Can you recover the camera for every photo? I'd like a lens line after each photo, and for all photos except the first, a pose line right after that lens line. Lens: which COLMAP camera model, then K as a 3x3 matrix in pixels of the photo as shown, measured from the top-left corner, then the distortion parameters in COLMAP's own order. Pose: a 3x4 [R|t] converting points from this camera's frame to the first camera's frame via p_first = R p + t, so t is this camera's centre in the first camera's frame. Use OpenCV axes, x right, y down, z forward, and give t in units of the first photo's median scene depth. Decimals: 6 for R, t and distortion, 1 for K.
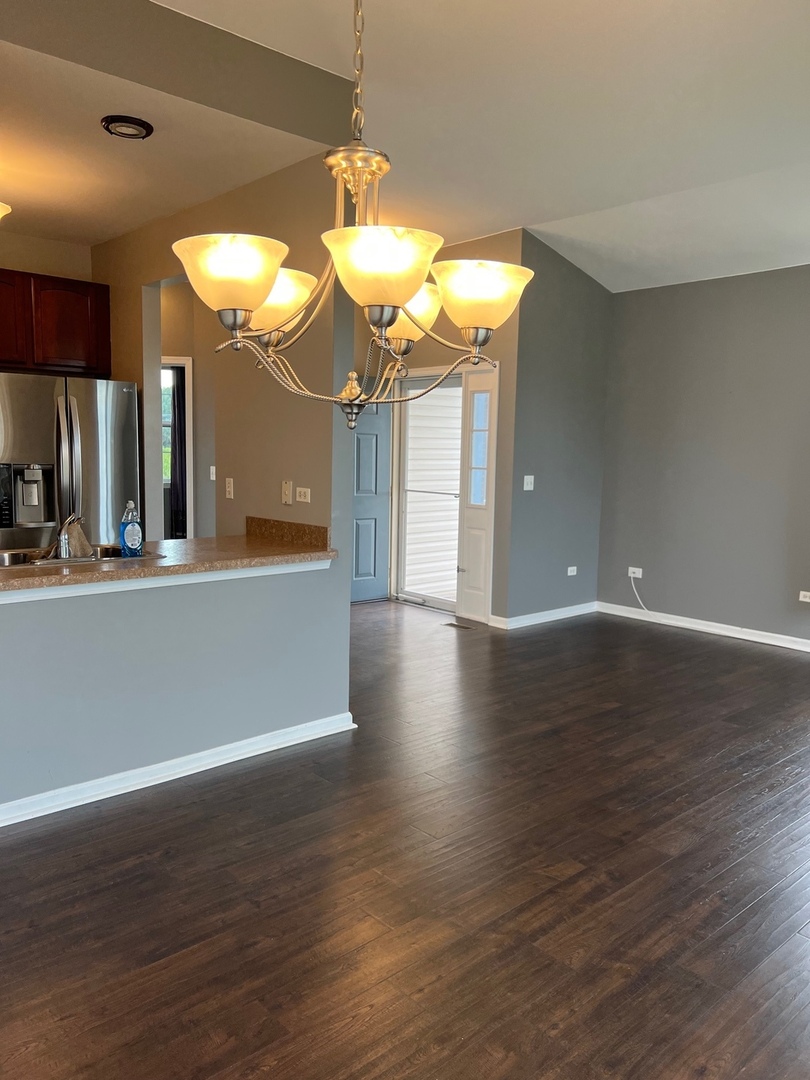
lens RADIAL K [[809.0, 0, 405.0], [0, 809.0, 540.0], [0, 0, 1]] dist [0.011551, 0.002441]
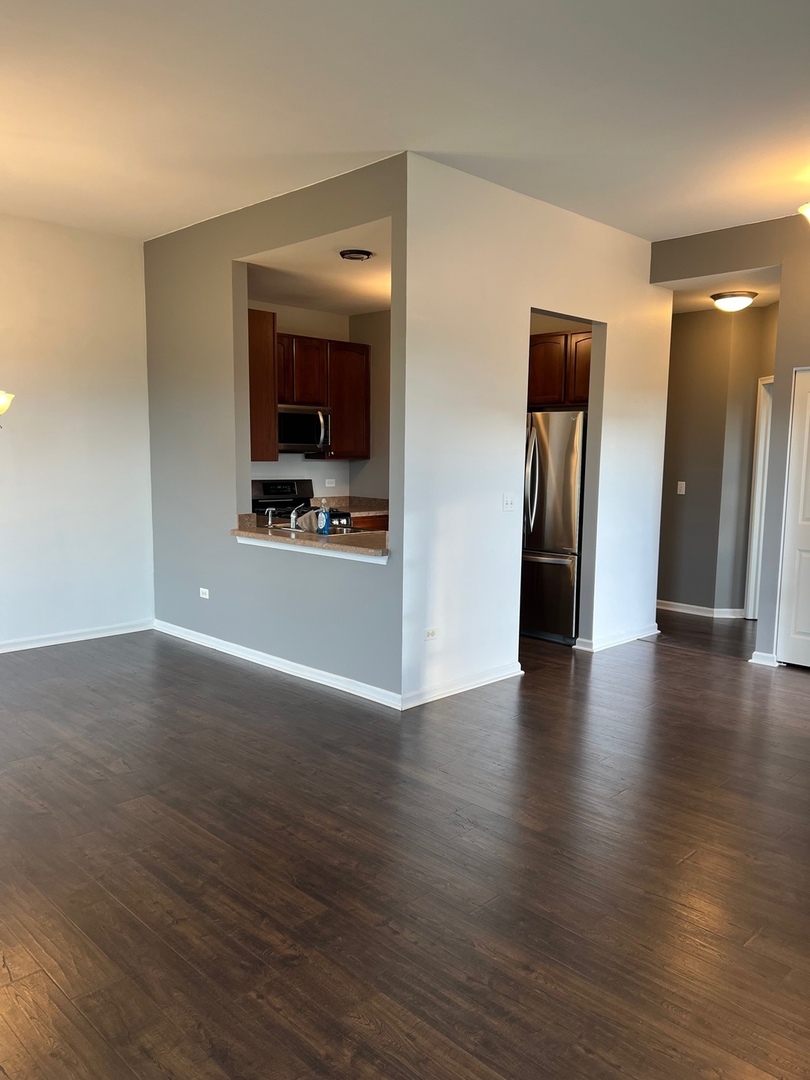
lens RADIAL K [[809.0, 0, 405.0], [0, 809.0, 540.0], [0, 0, 1]] dist [0.011551, 0.002441]
pose [[0.055589, 0.091069, -0.994292, 1.305327], [-0.121139, 0.989090, 0.083820, -0.125181], [0.991078, 0.115788, 0.066014, 1.130172]]
